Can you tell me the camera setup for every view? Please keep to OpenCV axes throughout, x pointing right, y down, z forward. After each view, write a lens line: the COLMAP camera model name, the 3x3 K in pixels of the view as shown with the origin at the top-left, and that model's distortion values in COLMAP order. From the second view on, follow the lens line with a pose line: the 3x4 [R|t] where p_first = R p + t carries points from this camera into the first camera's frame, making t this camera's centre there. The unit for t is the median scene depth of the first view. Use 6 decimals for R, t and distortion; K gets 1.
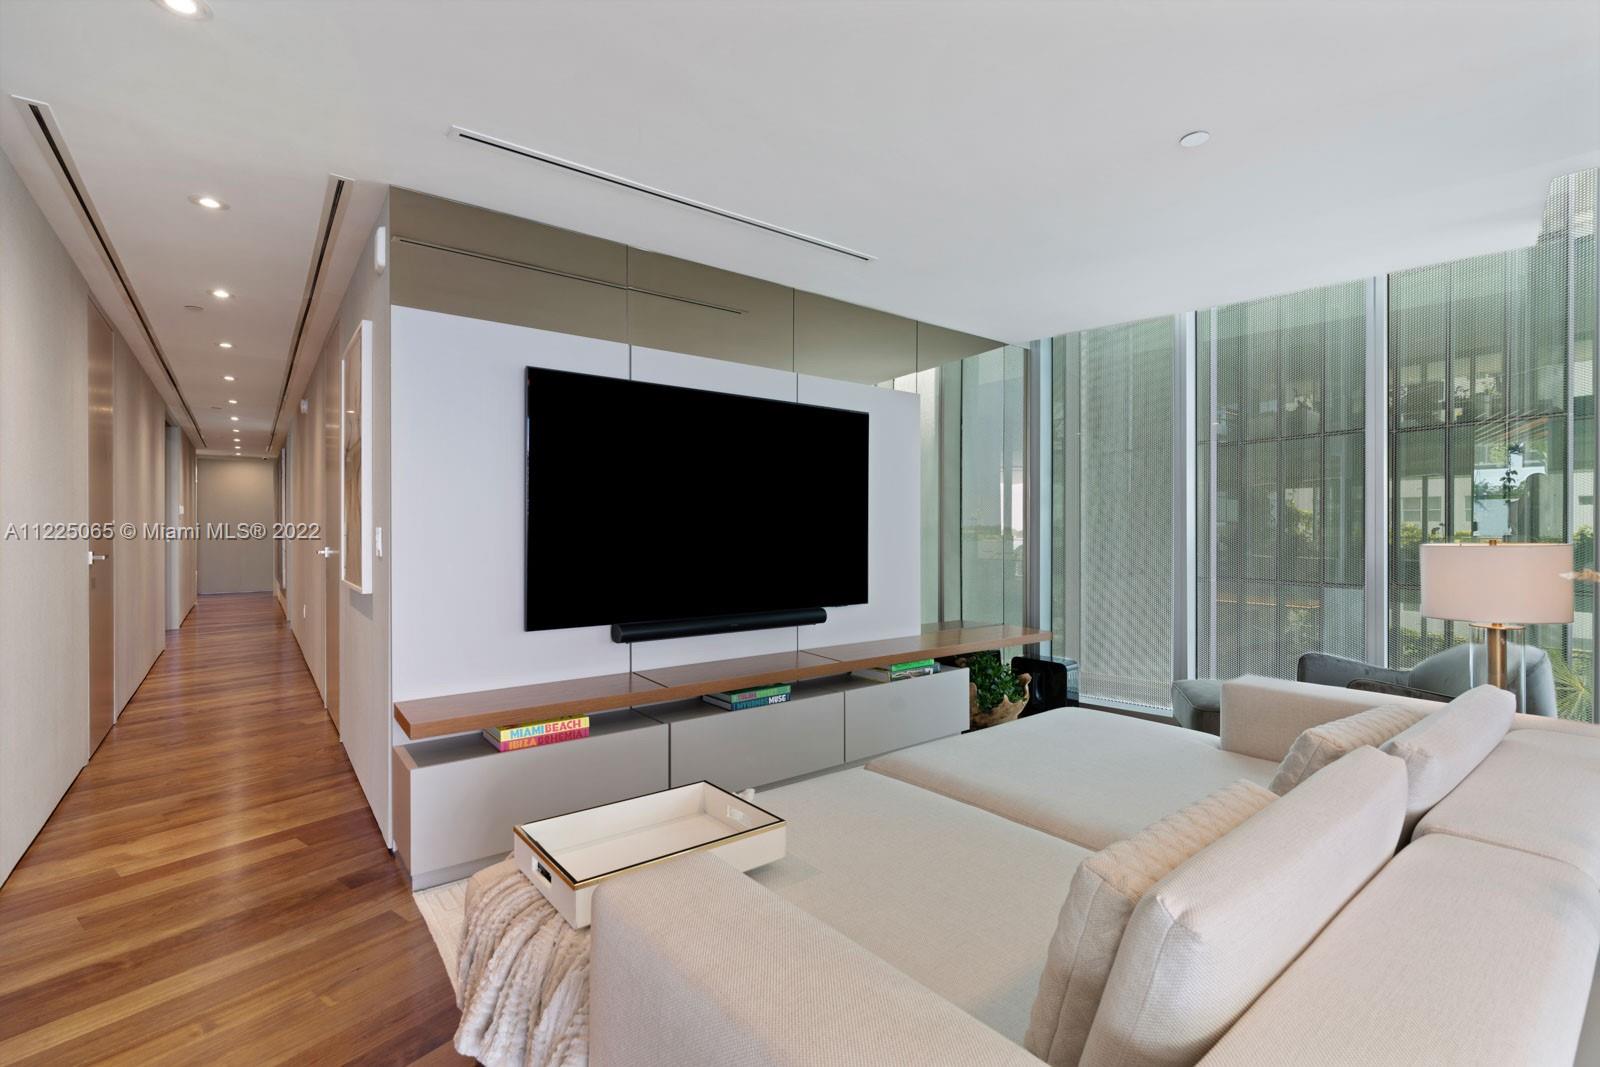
lens RADIAL K [[719.1, 0, 805.6], [0, 719.1, 530.0], [0, 0, 1]] dist [-0.000483, -0.000515]
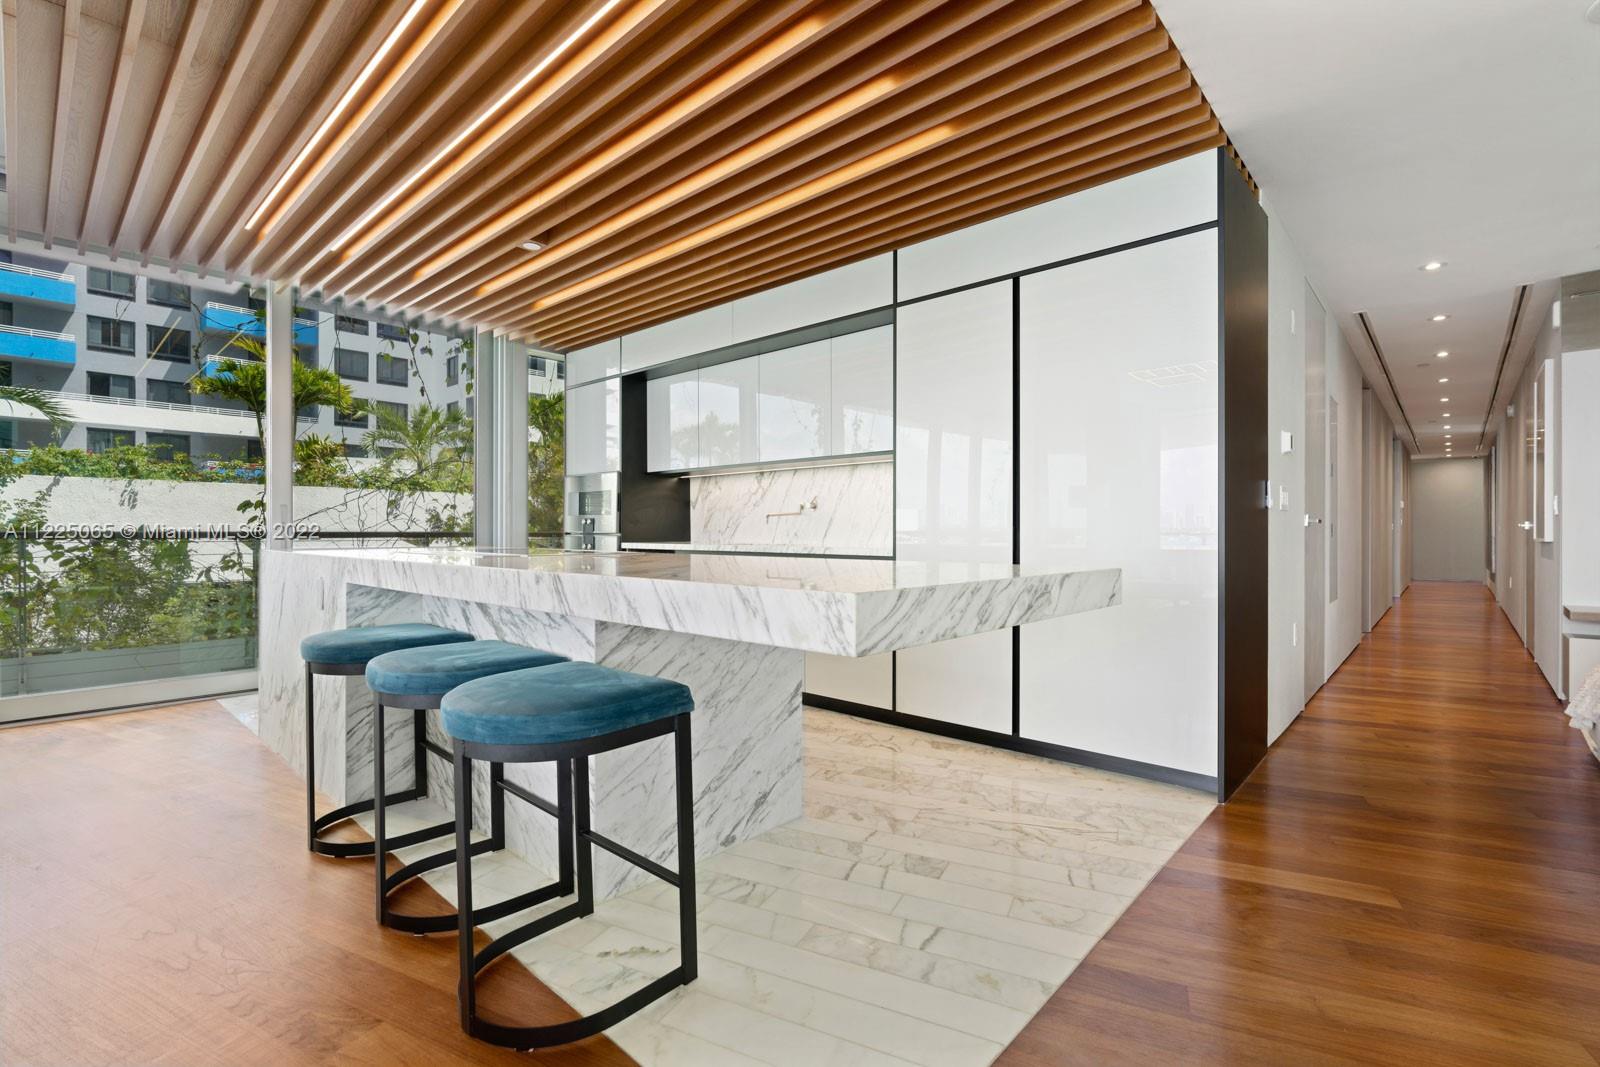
lens RADIAL K [[719.1, 0, 800.6], [0, 719.1, 534.9], [0, 0, 1]] dist [-0.000483, -0.000515]
pose [[0.170960, -0.000184, -0.985278, 0.330941], [0.001210, 0.999999, 0.000023, 0.039191], [0.985277, -0.001196, 0.170960, -0.438256]]
